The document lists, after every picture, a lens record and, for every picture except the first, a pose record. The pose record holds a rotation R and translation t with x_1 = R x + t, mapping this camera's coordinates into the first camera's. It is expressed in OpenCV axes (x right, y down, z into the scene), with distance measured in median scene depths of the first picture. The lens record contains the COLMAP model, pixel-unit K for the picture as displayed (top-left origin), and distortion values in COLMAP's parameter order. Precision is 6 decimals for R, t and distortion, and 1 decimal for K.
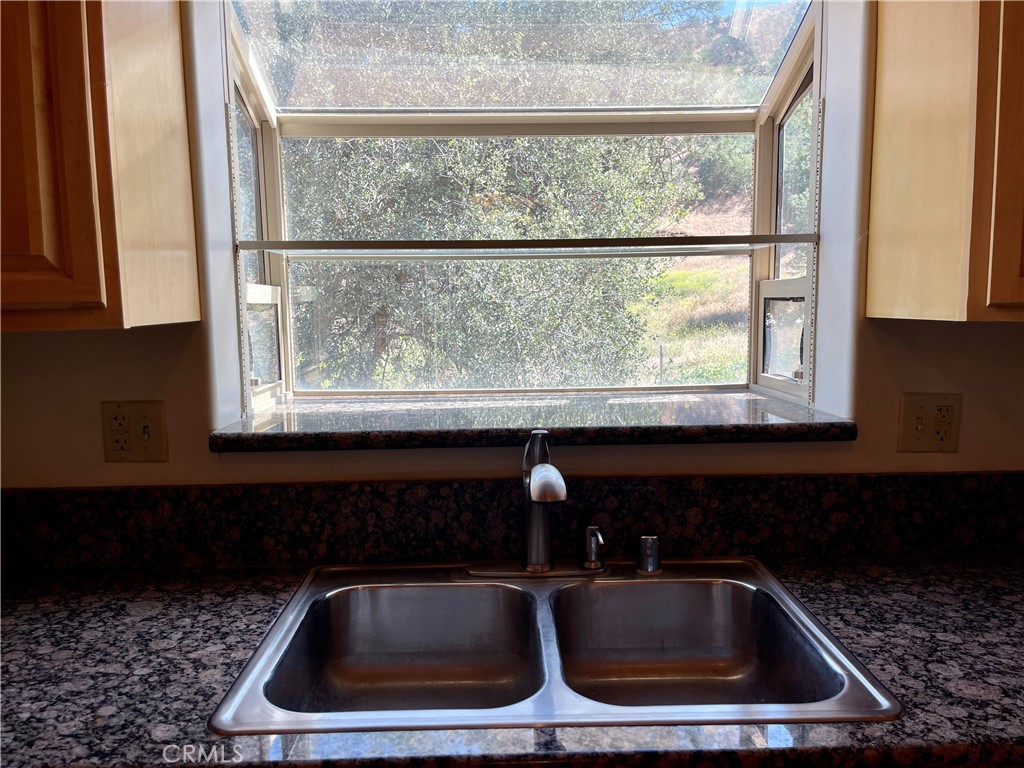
lens RADIAL K [[792.0, 0, 511.6], [0, 792.0, 384.6], [0, 0, 1]] dist [0.037184, -0.042719]
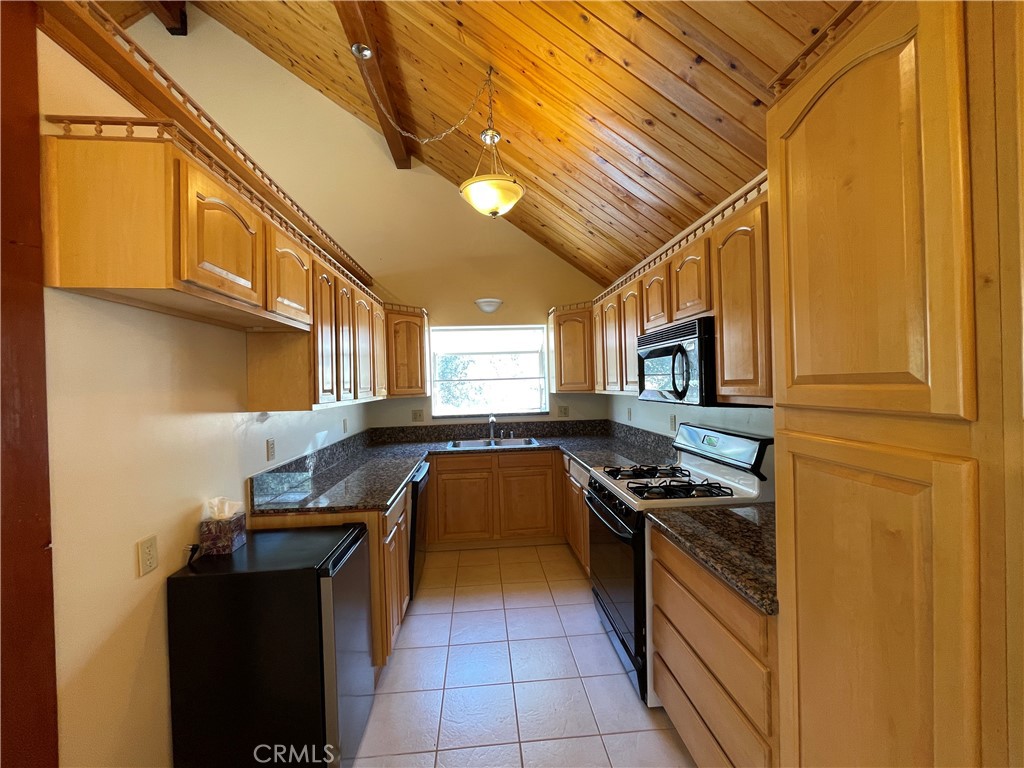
lens RADIAL K [[414.8, 0, 510.5], [0, 414.8, 385.6], [0, 0, 1]] dist [-0.001384, -0.000476]
pose [[0.998425, -0.016742, 0.053545, 0.012873], [0.022626, 0.993536, -0.111236, 0.183363], [-0.051336, 0.112273, 0.992350, -1.871215]]
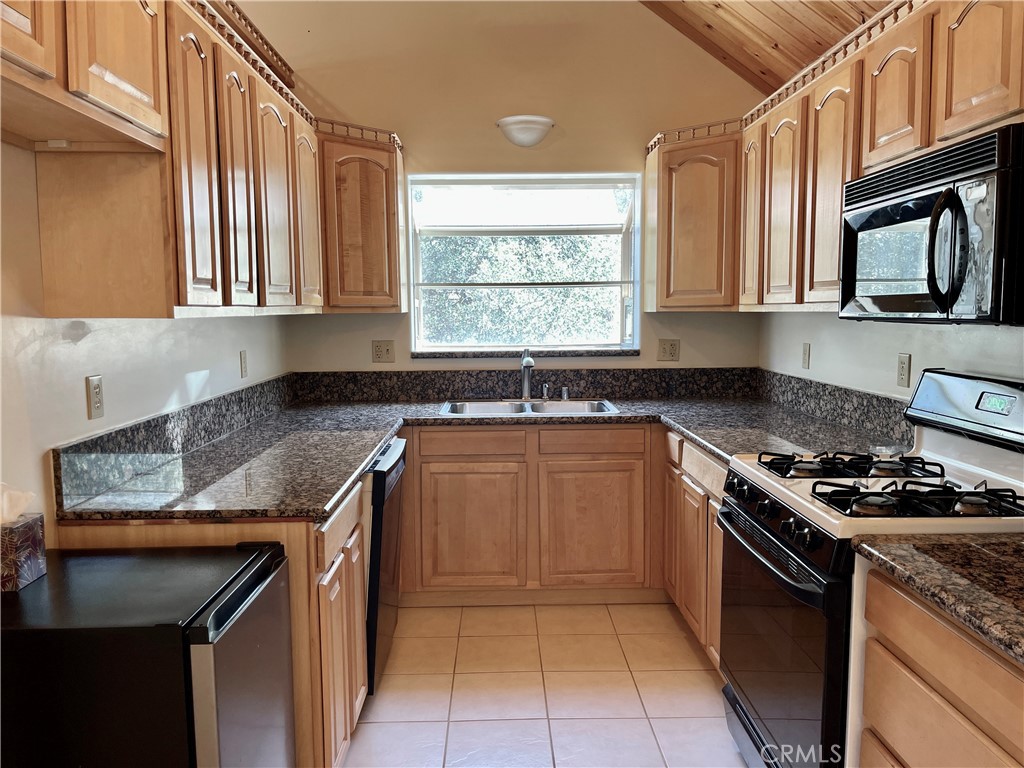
lens RADIAL K [[792.0, 0, 515.9], [0, 792.0, 388.6], [0, 0, 1]] dist [0.037184, -0.042719]
pose [[0.999995, 0.002909, 0.001134, -0.006964], [-0.002898, 0.999951, -0.009436, 0.213304], [-0.001161, 0.009432, 0.999955, -1.788875]]
